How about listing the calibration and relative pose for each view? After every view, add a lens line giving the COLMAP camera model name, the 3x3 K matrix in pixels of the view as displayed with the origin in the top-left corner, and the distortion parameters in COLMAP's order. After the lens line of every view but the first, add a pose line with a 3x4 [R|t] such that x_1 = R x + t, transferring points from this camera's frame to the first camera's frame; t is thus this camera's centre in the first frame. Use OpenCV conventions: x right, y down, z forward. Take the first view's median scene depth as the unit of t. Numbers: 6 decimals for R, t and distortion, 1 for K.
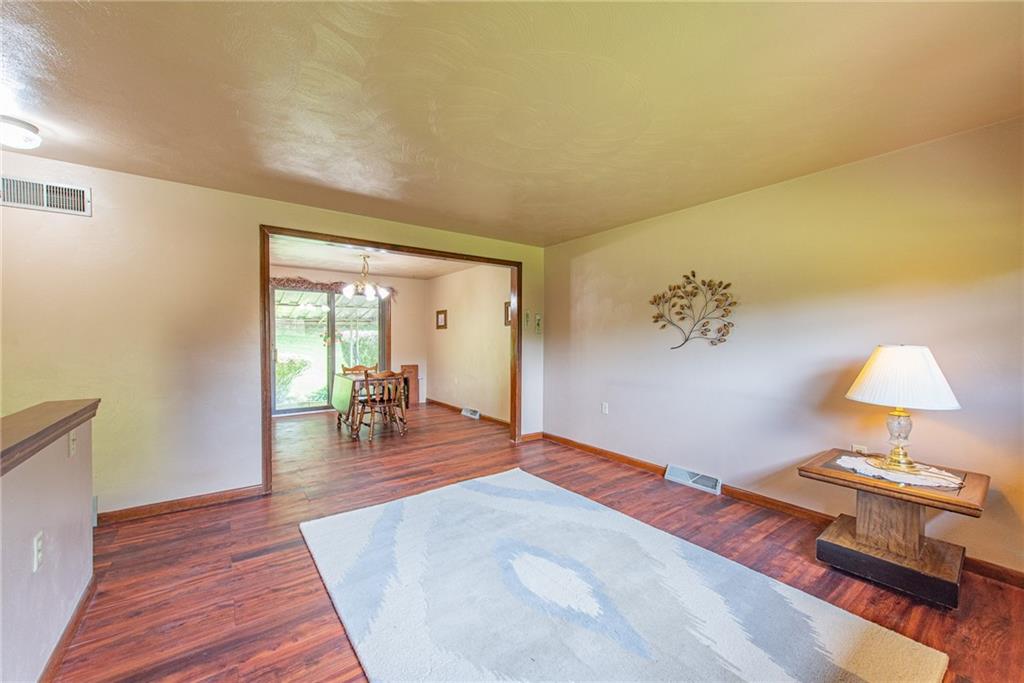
lens RADIAL K [[398.6, 0, 512.5], [0, 398.6, 341.4], [0, 0, 1]] dist [0.004023, -0.000104]
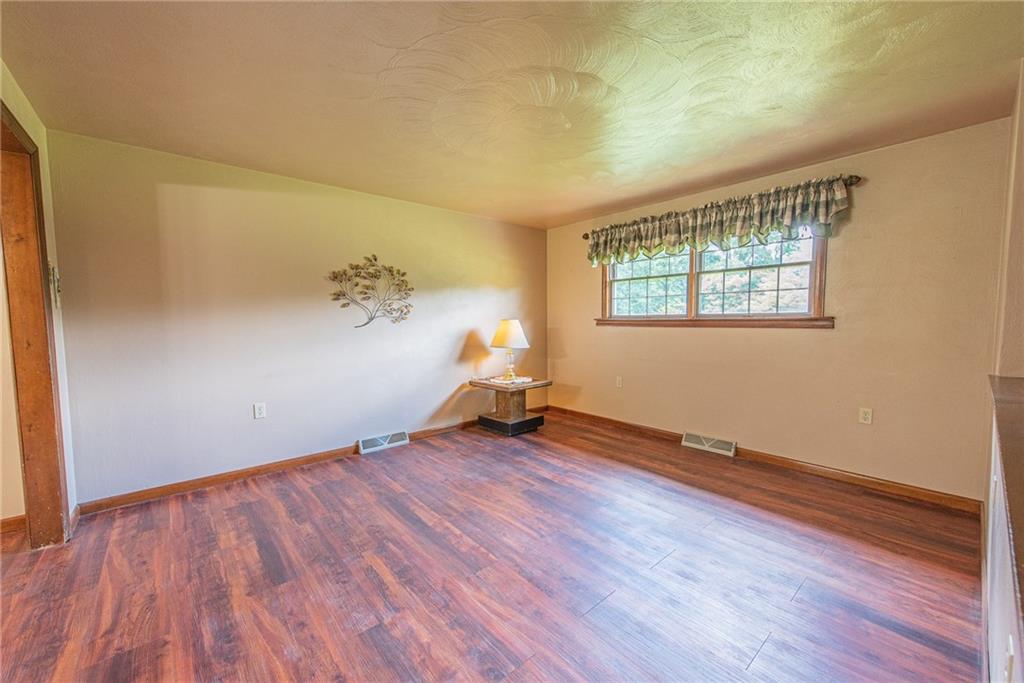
lens RADIAL K [[398.6, 0, 512.6], [0, 398.6, 343.1], [0, 0, 1]] dist [0.004023, -0.000104]
pose [[-0.080413, -0.059607, 0.994978, -0.655560], [0.021319, 0.997879, 0.061503, 0.004565], [-0.996534, 0.026158, -0.078971, 0.695726]]
